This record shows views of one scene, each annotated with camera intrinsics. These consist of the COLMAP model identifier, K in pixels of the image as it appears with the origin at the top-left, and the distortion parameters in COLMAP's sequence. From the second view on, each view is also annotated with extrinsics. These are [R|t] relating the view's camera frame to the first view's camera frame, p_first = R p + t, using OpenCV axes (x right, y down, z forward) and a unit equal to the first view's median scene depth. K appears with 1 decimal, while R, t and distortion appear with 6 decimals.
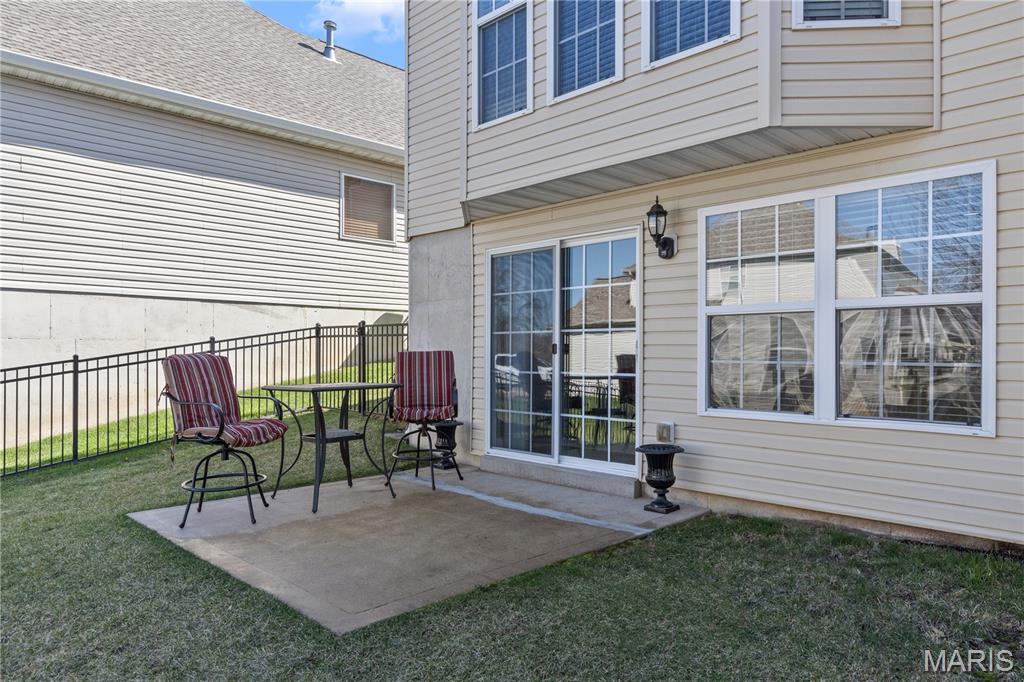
lens RADIAL K [[690.5, 0, 511.4], [0, 690.5, 343.5], [0, 0, 1]] dist [-0.000485, 0.000047]
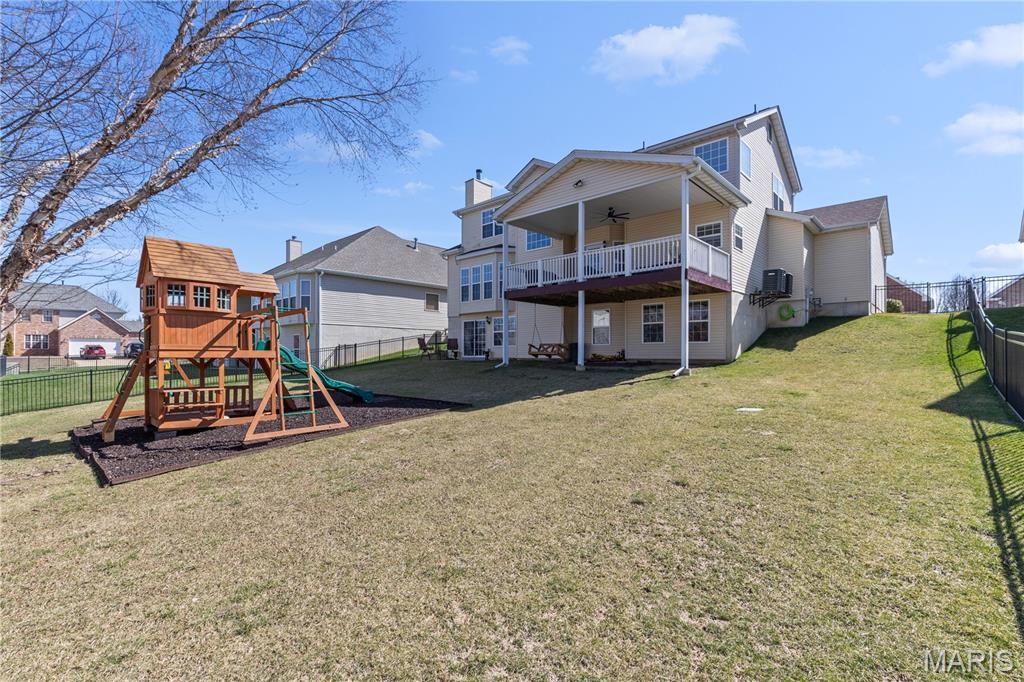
lens RADIAL K [[469.9, 0, 513.0], [0, 469.9, 347.1], [0, 0, 1]] dist [0.000136, 0.000000]
pose [[0.998895, -0.002108, 0.046954, 0.179533], [0.002267, 0.999992, -0.003341, 0.088671], [-0.046946, 0.003444, 0.998891, -2.702818]]
